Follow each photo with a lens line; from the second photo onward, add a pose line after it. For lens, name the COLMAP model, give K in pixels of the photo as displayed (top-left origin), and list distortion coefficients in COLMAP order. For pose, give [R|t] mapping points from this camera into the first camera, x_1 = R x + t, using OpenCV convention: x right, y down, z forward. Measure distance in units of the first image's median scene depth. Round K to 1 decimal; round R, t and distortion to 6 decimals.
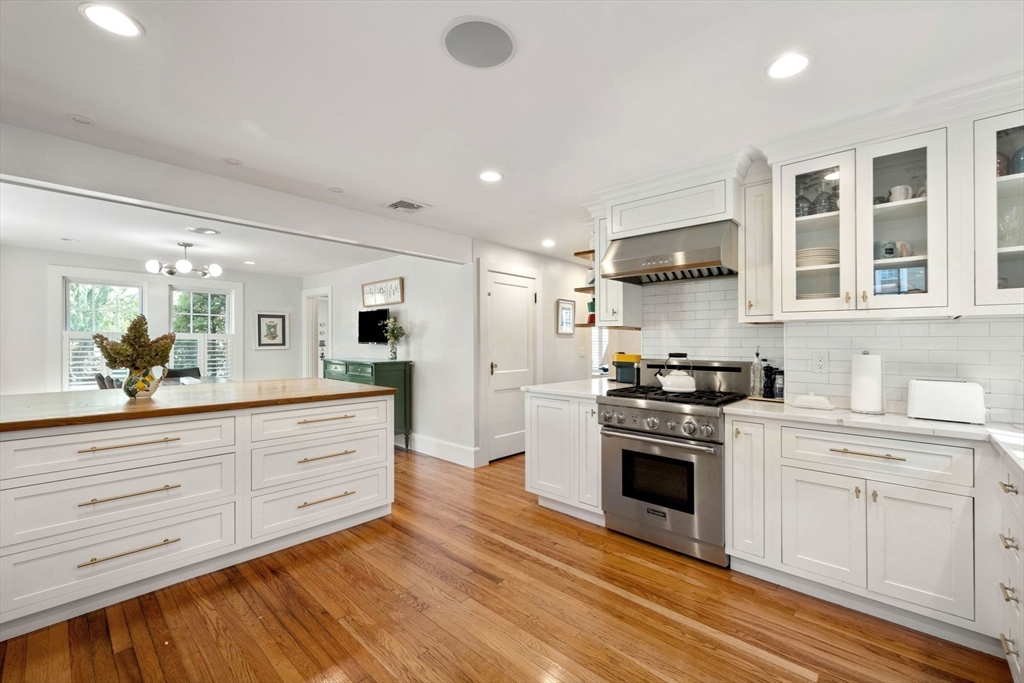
lens RADIAL K [[434.6, 0, 527.9], [0, 434.6, 341.6], [0, 0, 1]] dist [-0.003821, 0.000885]
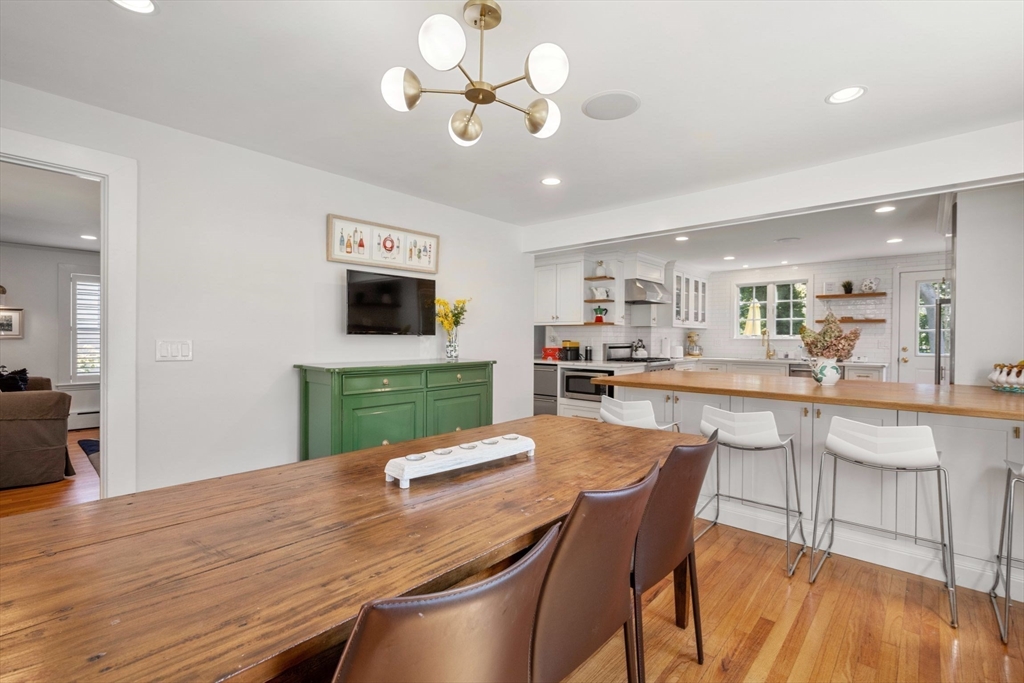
lens RADIAL K [[468.8, 0, 506.9], [0, 468.8, 339.7], [0, 0, 1]] dist [0.001578, 0.000852]
pose [[-0.007034, -0.015118, 0.999861, -2.056783], [-0.012135, 0.999813, 0.015032, 0.000731], [-0.999902, -0.012028, -0.007216, 1.801683]]
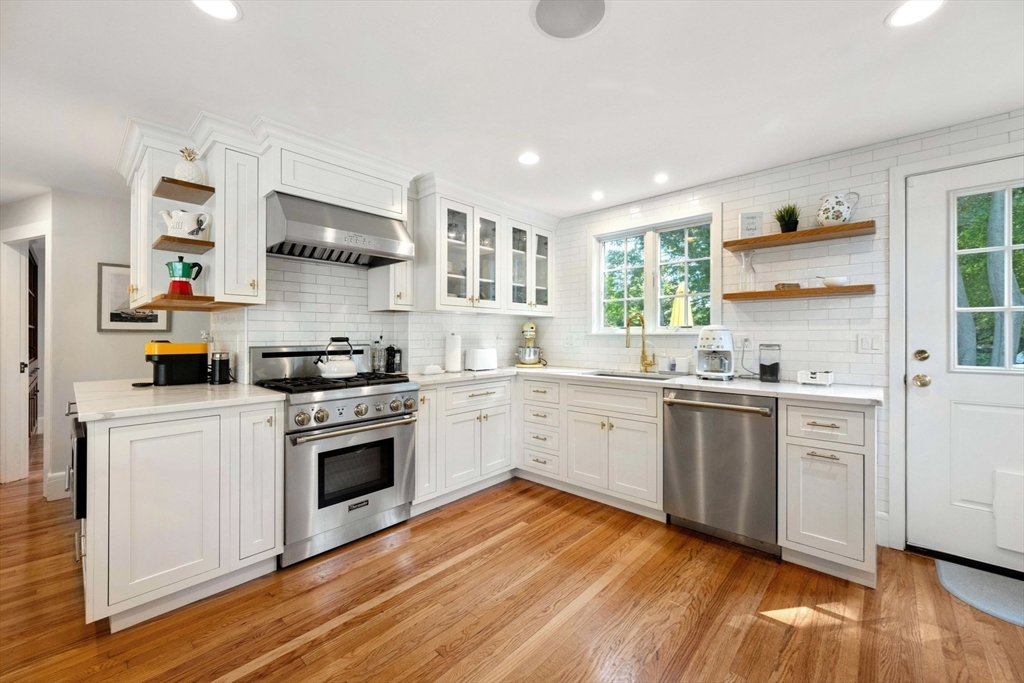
lens RADIAL K [[406.6, 0, 515.5], [0, 406.6, 333.0], [0, 0, 1]] dist [0.001641, -0.000426]
pose [[0.002800, -0.003508, 0.999990, -0.591749], [-0.003763, 0.999987, 0.003519, 0.012992], [-0.999989, -0.003773, 0.002787, 0.655912]]
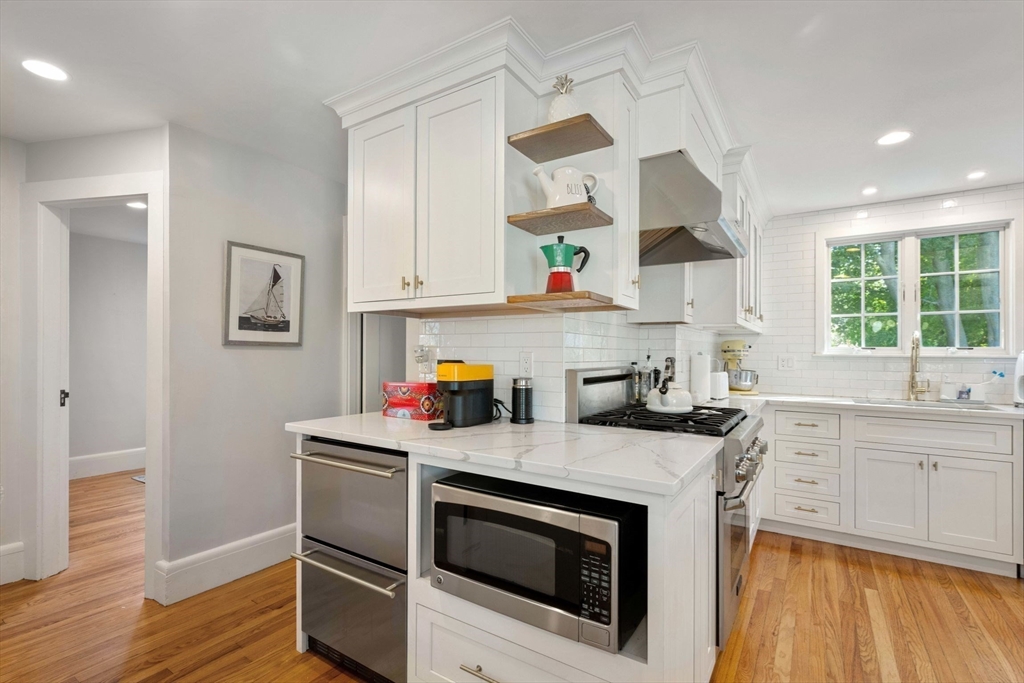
lens RADIAL K [[468.8, 0, 508.4], [0, 468.8, 351.2], [0, 0, 1]] dist [0.001578, 0.000852]
pose [[-0.160461, -0.005203, 0.987028, -0.392471], [-0.016123, 0.999866, 0.002649, 0.020135], [-0.986910, -0.015489, -0.160523, 1.508077]]
